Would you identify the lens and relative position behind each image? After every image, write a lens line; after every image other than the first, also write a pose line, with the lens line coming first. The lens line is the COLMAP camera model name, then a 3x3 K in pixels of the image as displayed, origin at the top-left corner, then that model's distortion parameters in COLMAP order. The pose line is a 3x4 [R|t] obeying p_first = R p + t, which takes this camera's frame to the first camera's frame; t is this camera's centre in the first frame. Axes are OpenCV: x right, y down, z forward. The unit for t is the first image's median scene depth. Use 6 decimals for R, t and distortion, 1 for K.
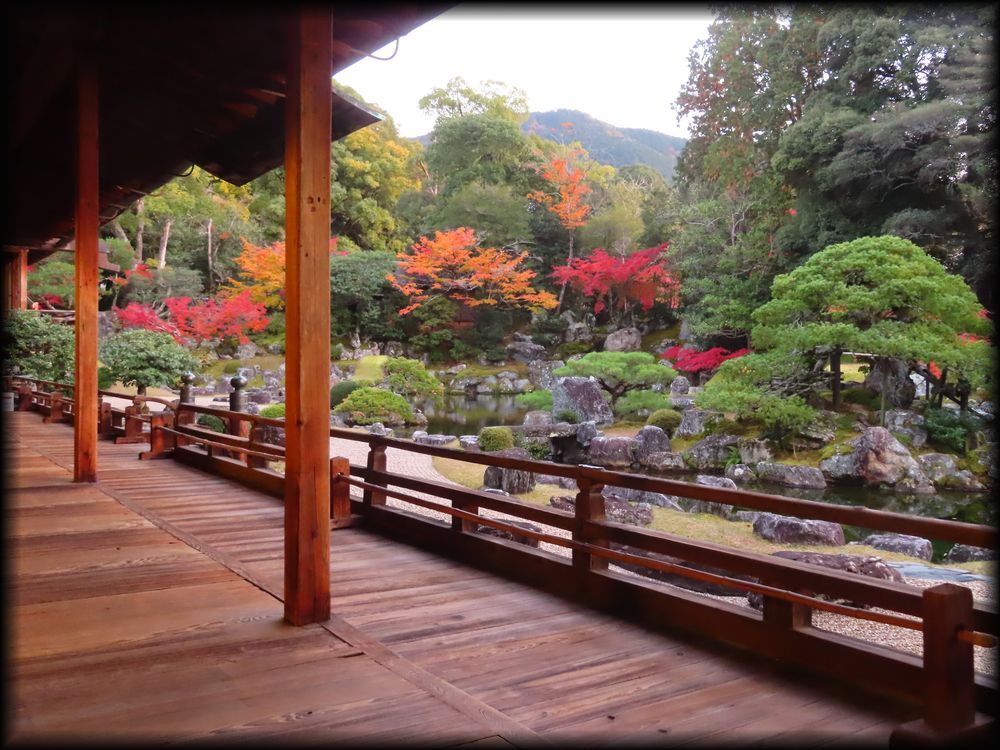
lens RADIAL K [[974.3, 0, 500.0], [0, 974.3, 375.0], [0, 0, 1]] dist [-0.006798, -0.006052]
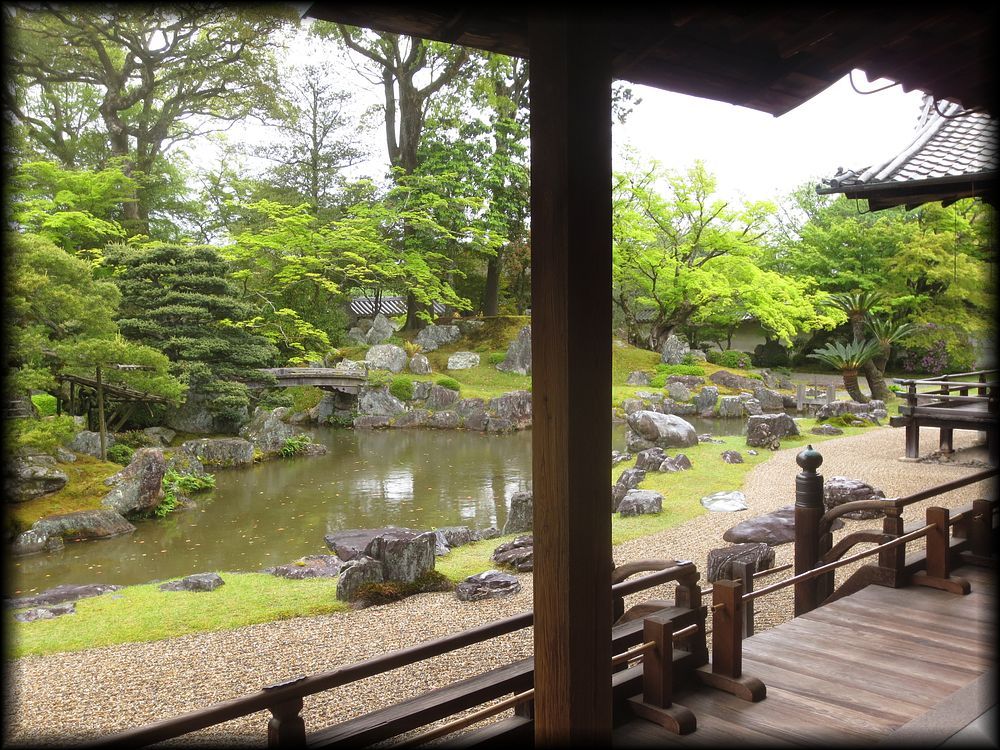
lens RADIAL K [[968.3, 0, 500.0], [0, 968.3, 375.0], [0, 0, 1]] dist [-0.053682, 0.020080]
pose [[-0.156571, -0.064071, 0.985586, -0.390491], [0.044140, 0.996443, 0.071789, -0.046334], [-0.986680, 0.054744, -0.153186, 0.588033]]
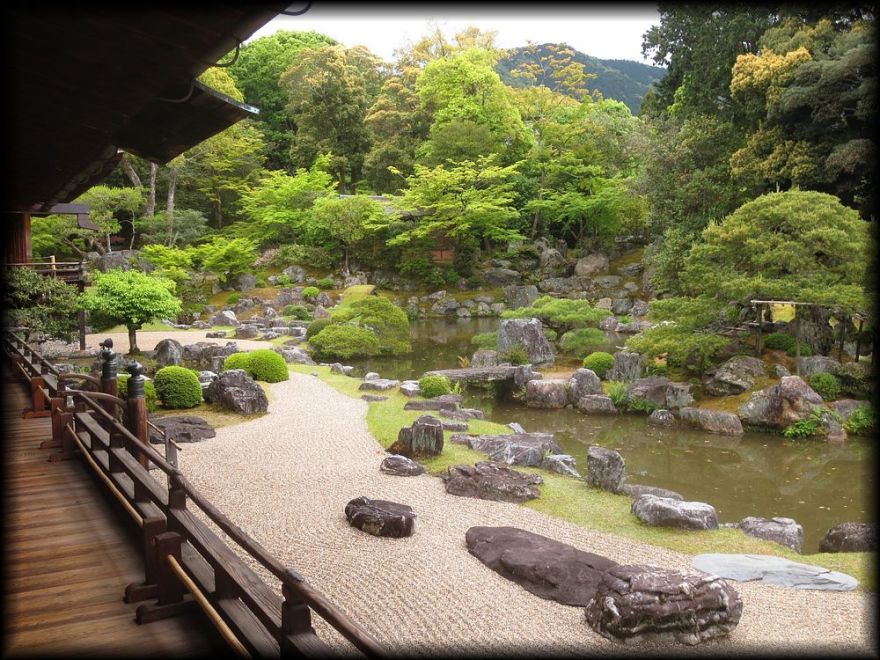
lens RADIAL K [[881.1, 0, 440.0], [0, 881.1, 330.0], [0, 0, 1]] dist [-0.063522, 0.025790]
pose [[0.997828, -0.014125, -0.064340, 0.054219], [0.017135, 0.998773, 0.046471, -0.032417], [0.063605, -0.047472, 0.996845, 0.039024]]
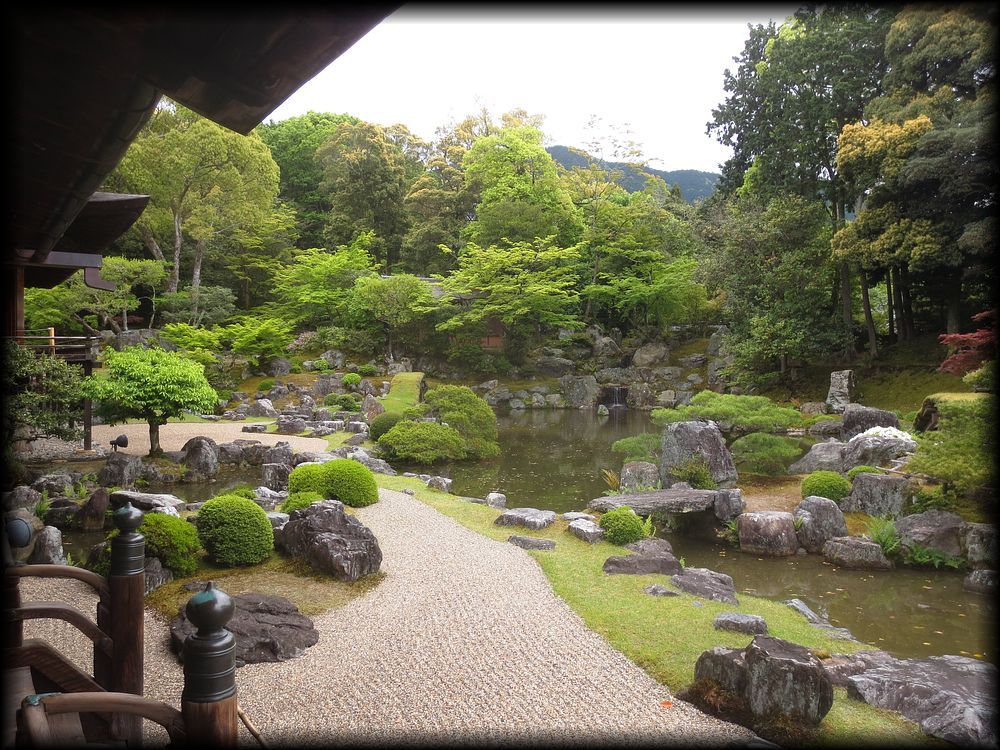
lens RADIAL K [[849.0, 0, 500.0], [0, 849.0, 375.0], [0, 0, 1]] dist [-0.026739, 0.009555]
pose [[0.999984, -0.001288, -0.005583, -0.073085], [0.001273, 0.999996, -0.002553, -0.034564], [0.005586, 0.002546, 0.999981, 0.314448]]
